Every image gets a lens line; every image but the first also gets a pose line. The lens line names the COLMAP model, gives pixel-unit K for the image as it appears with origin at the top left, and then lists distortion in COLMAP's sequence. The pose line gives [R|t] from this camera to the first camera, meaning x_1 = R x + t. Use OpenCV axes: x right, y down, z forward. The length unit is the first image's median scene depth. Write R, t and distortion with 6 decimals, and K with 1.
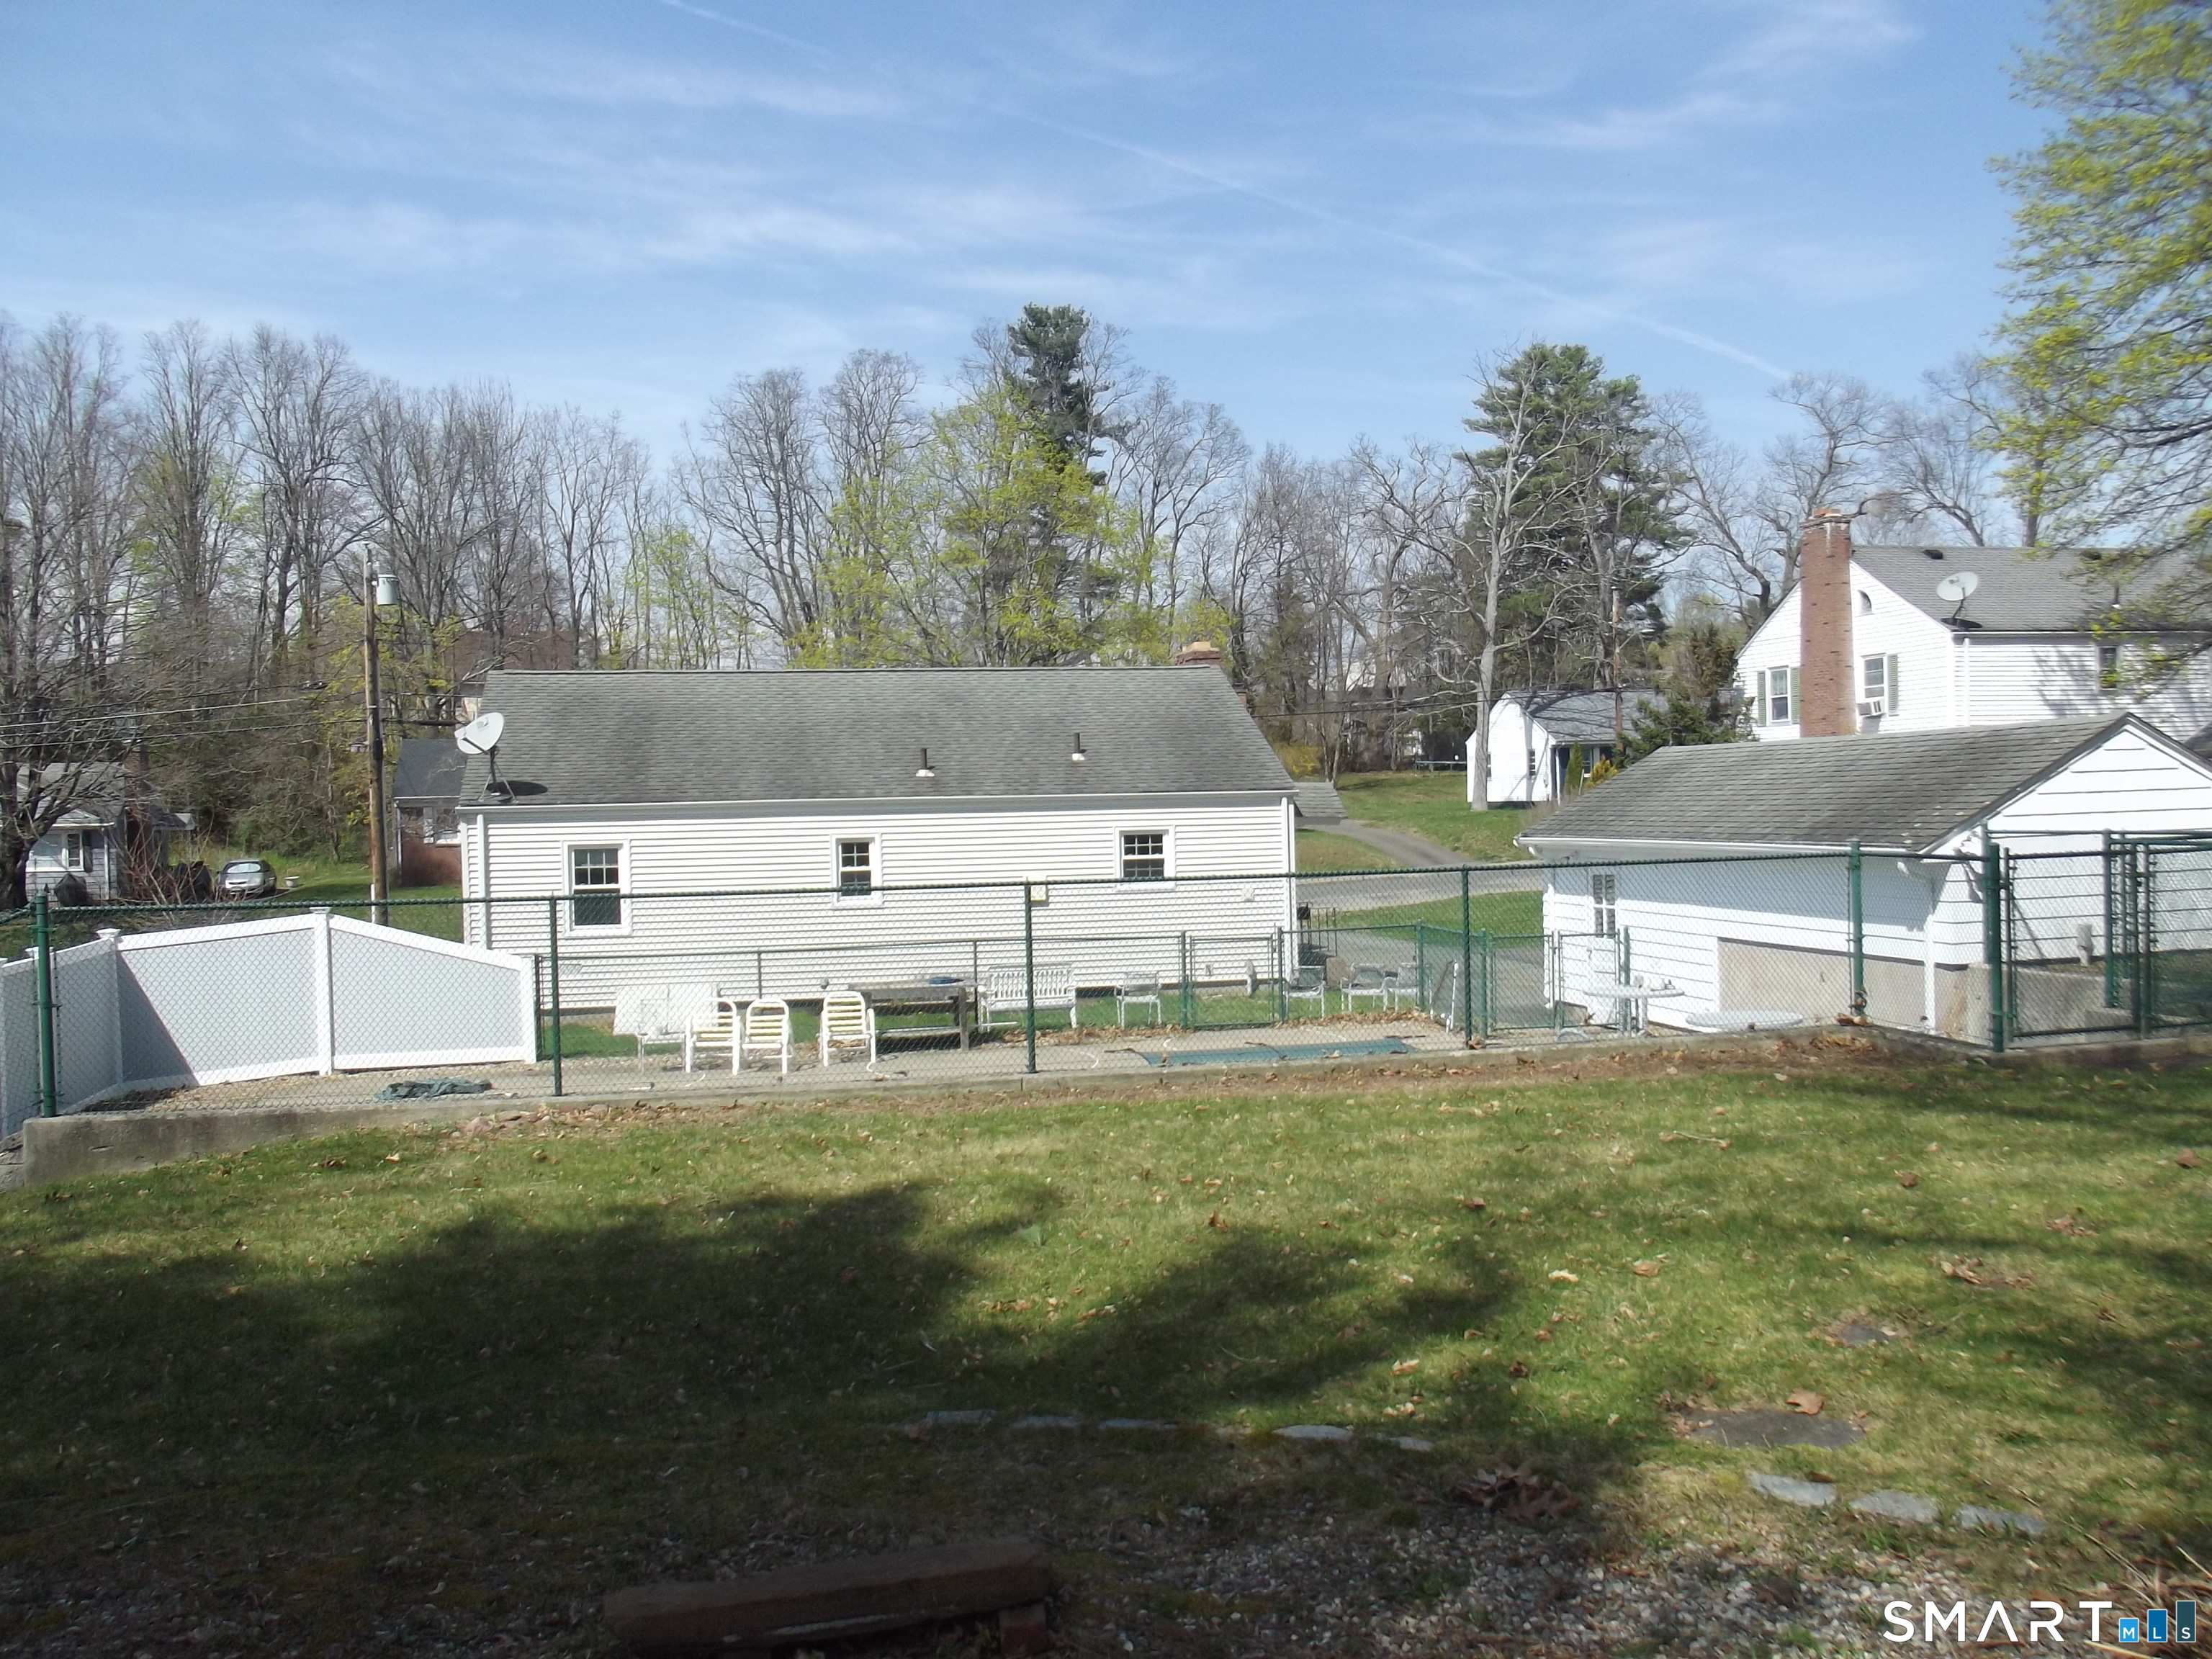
lens RADIAL K [[1913.2, 0, 1131.7], [0, 1913.2, 890.2], [0, 0, 1]] dist [-0.003331, 0.018423]
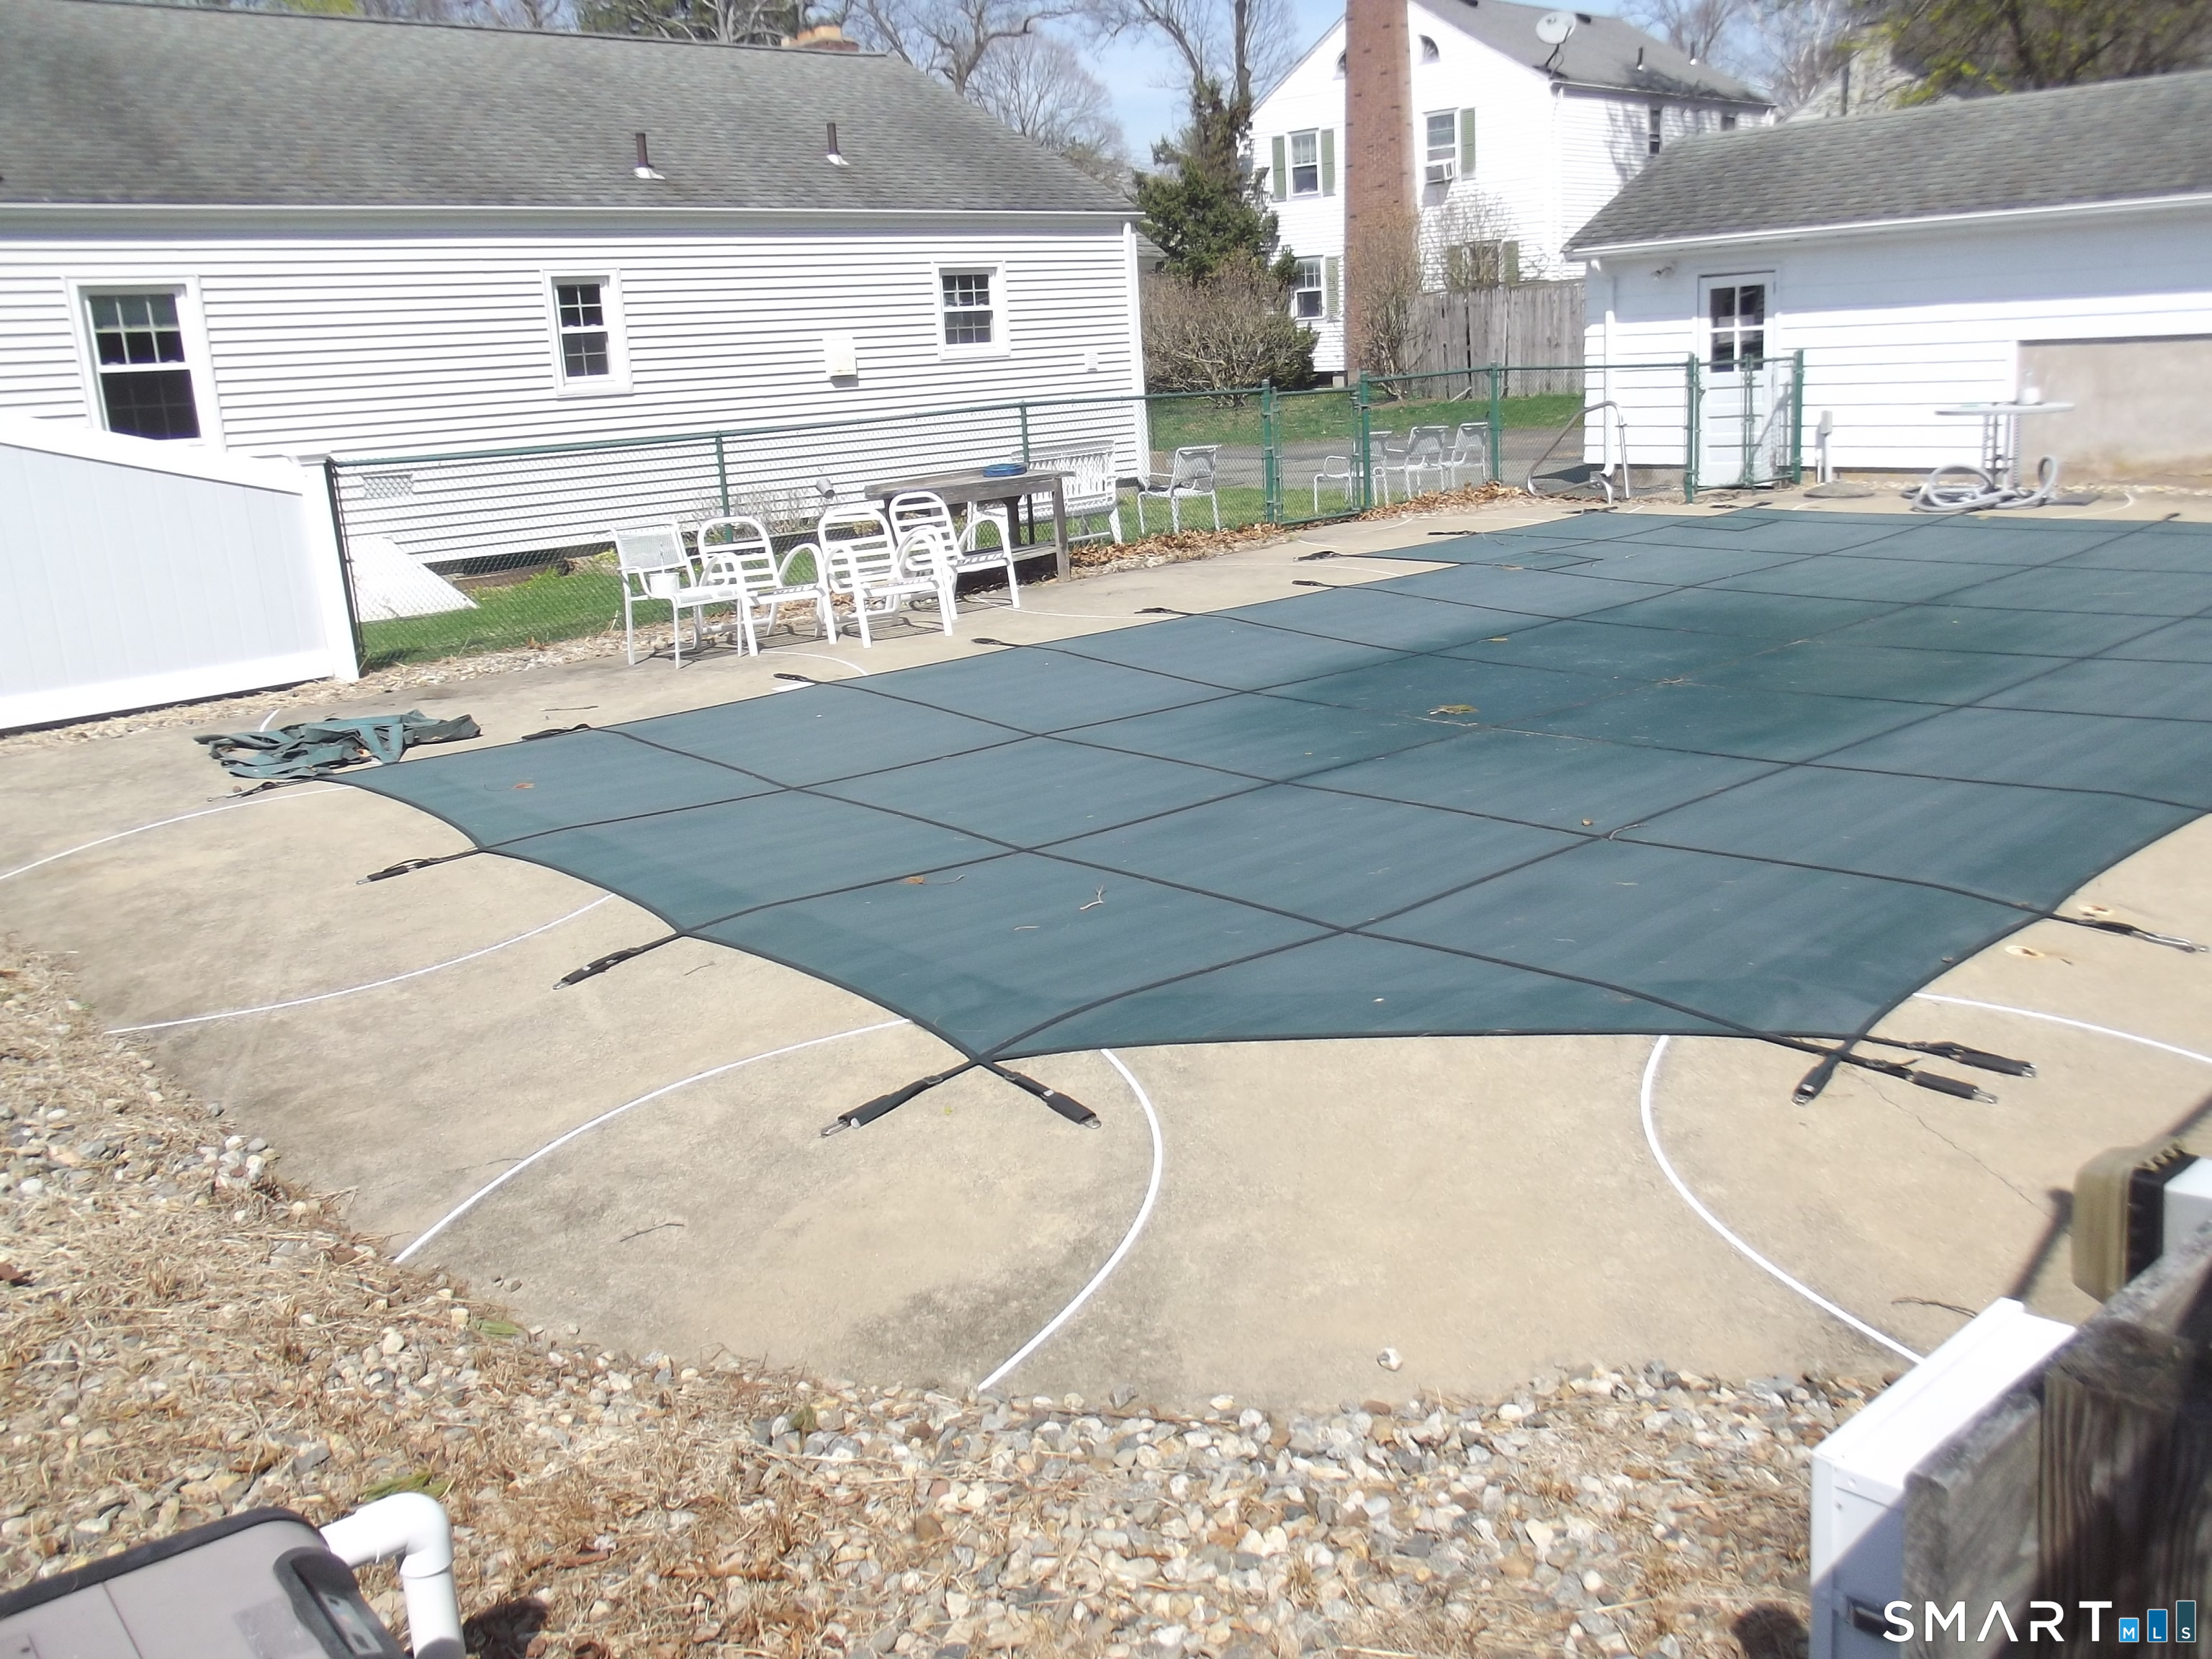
lens RADIAL K [[1889.0, 0, 1146.8], [0, 1889.0, 851.9], [0, 0, 1]] dist [-0.081405, 0.088462]
pose [[0.841642, -0.160774, 0.515549, -0.250375], [0.059927, 0.976565, 0.206710, 0.029547], [-0.536700, -0.143081, 0.831553, 0.307293]]
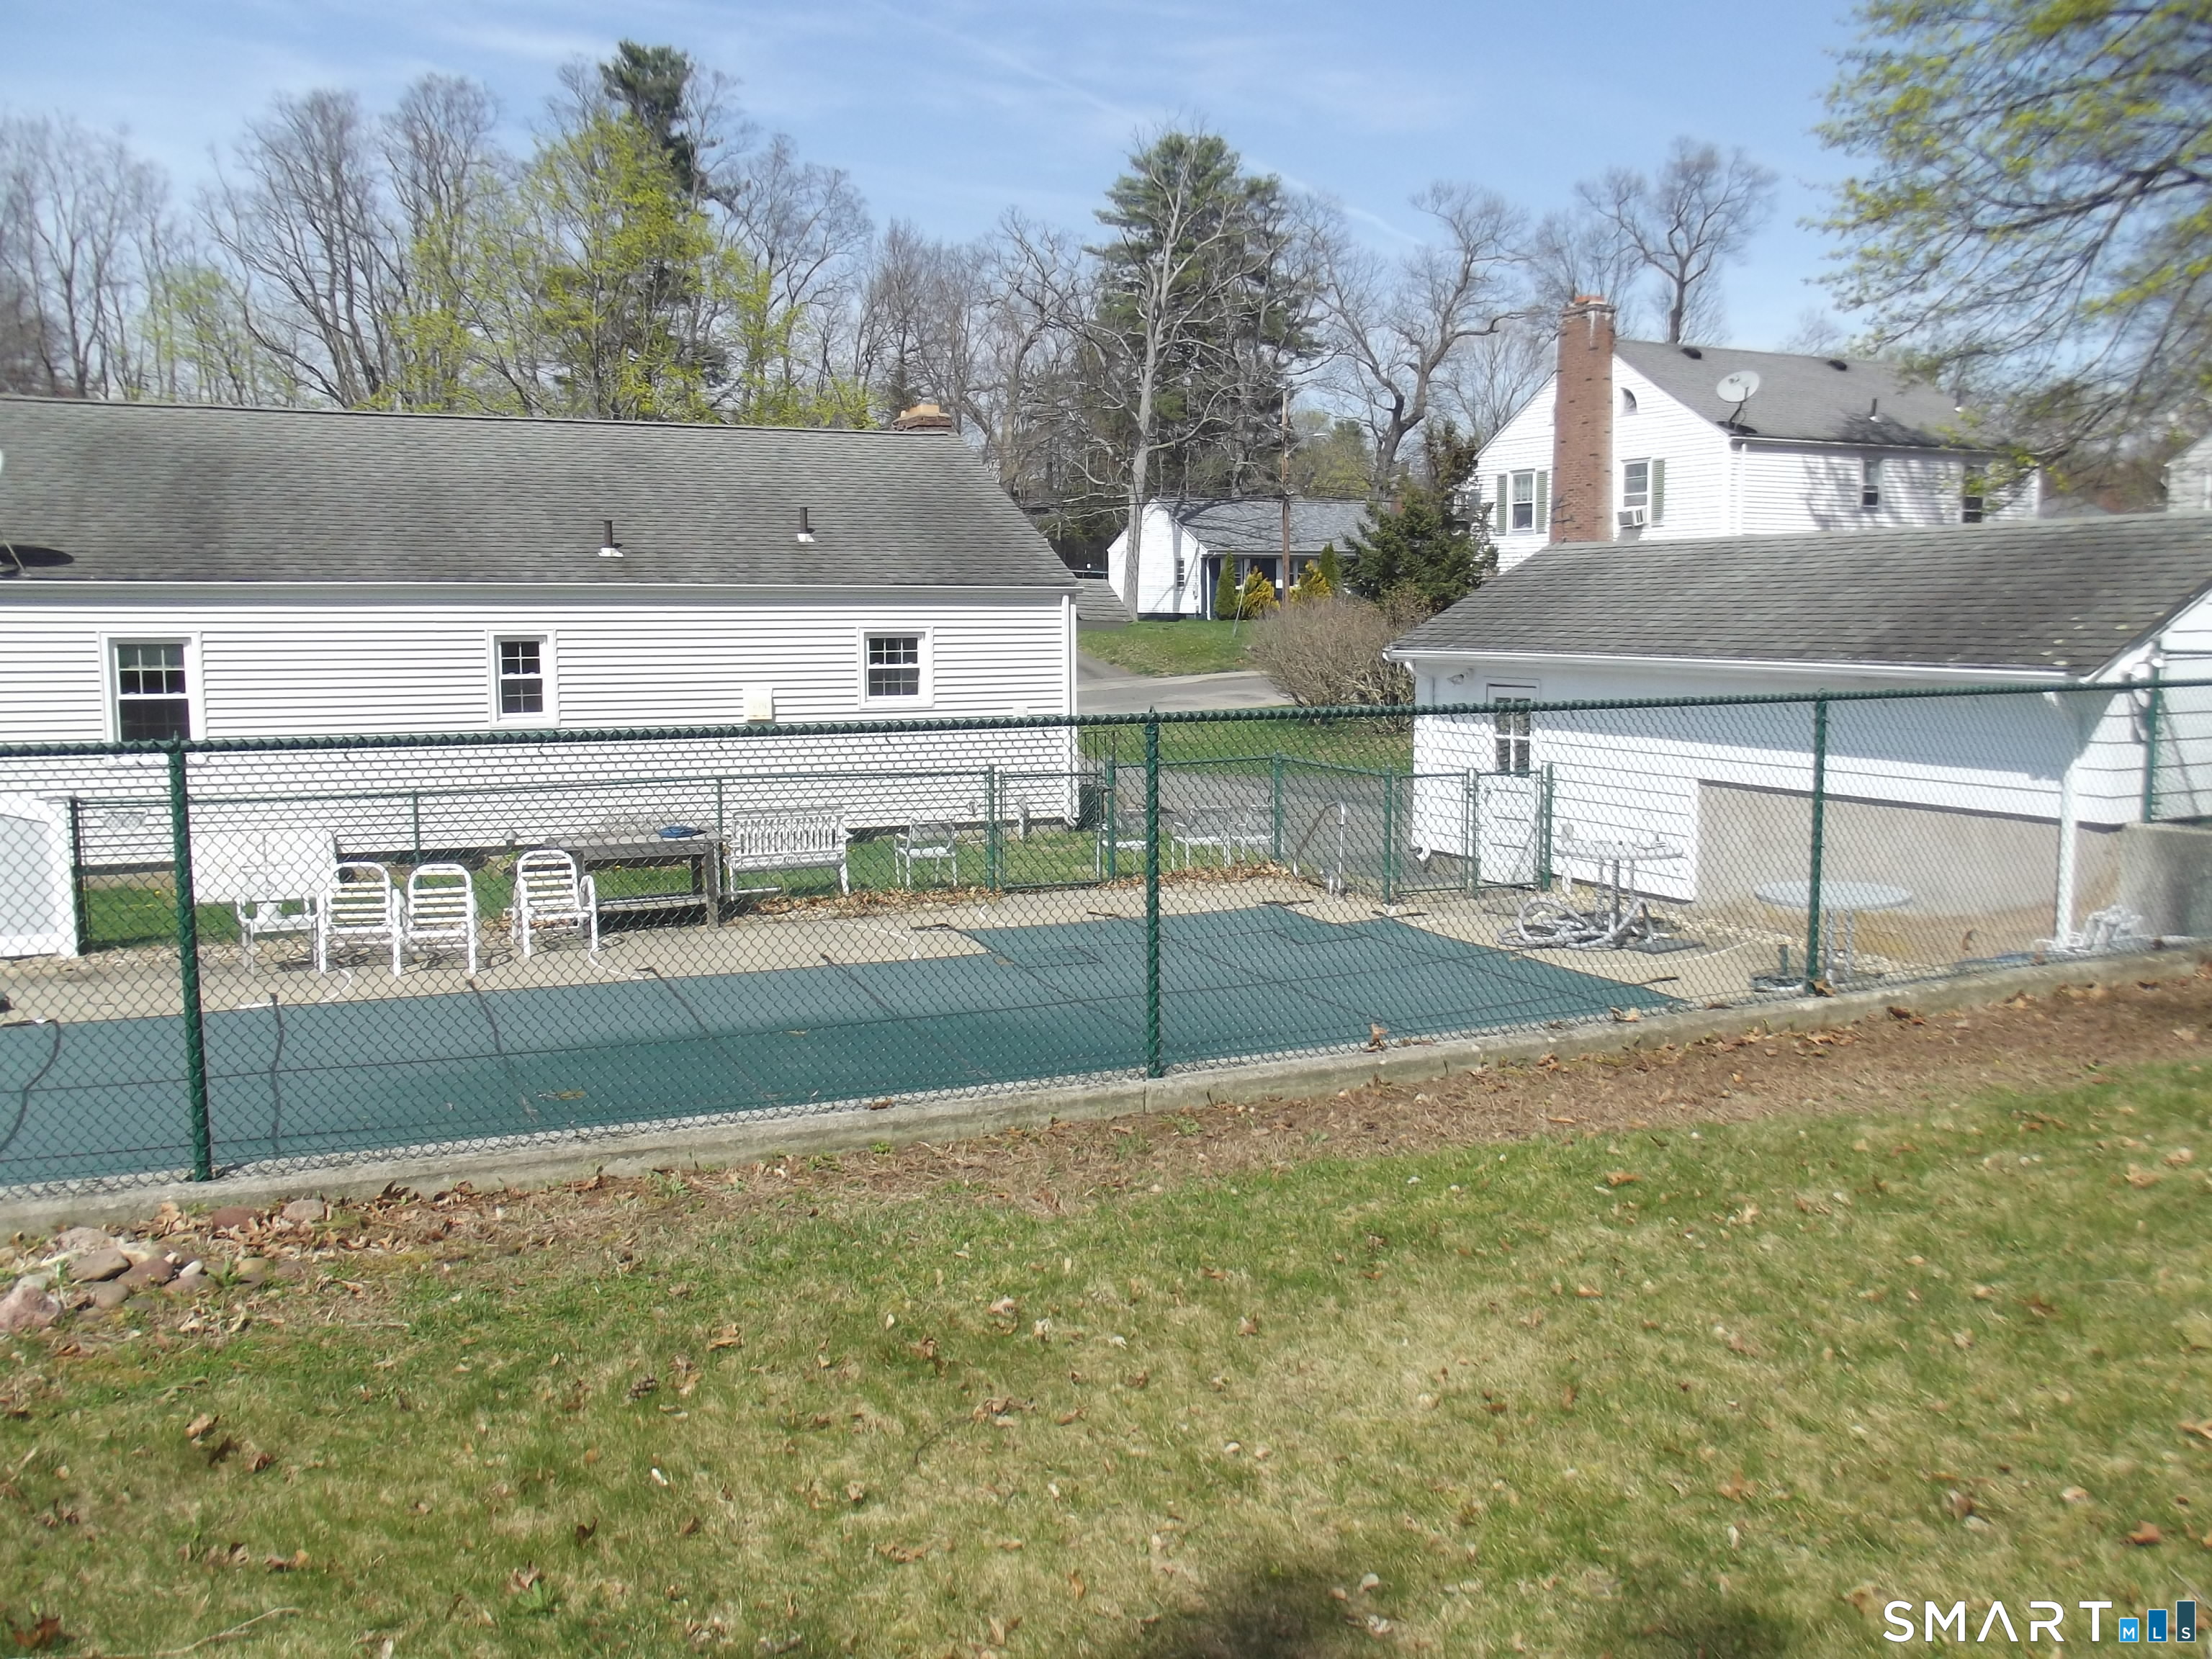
lens RADIAL K [[1866.0, 0, 1125.0], [0, 1866.0, 875.8], [0, 0, 1]] dist [-0.032706, 0.036114]
pose [[0.974098, -0.009280, 0.225934, -0.060794], [-0.011894, 0.995672, 0.092178, -0.002545], [-0.225812, -0.092478, 0.969772, 0.173719]]
